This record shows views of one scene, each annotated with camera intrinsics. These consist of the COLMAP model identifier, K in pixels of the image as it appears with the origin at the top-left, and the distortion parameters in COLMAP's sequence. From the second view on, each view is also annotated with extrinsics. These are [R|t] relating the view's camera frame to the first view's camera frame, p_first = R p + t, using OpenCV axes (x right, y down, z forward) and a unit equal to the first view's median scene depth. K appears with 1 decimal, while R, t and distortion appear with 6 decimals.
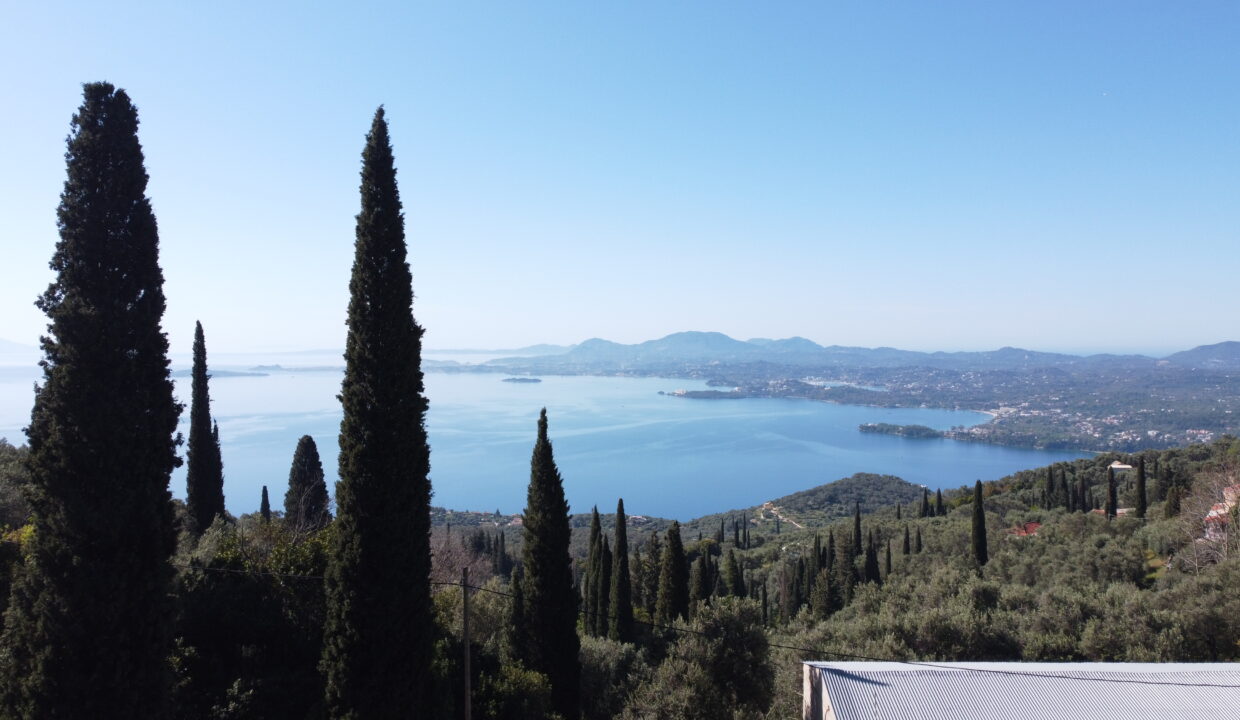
lens RADIAL K [[962.3, 0, 615.9], [0, 962.3, 354.7], [0, 0, 1]] dist [-0.000304, -0.008581]
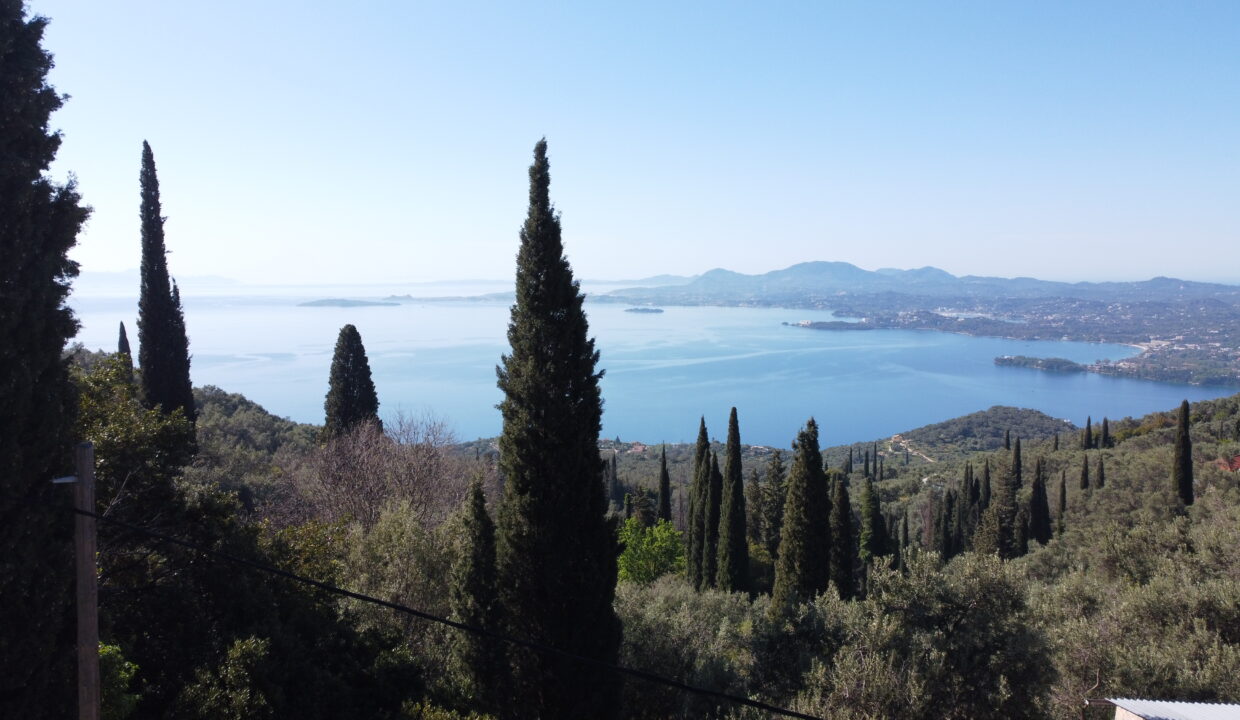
lens RADIAL K [[962.3, 0, 616.0], [0, 962.3, 352.5], [0, 0, 1]] dist [-0.000304, -0.008581]
pose [[0.991953, 0.008549, -0.126317, 0.004634], [0.000253, 0.997582, 0.069501, 0.027889], [0.126605, -0.068974, 0.989552, 0.118262]]
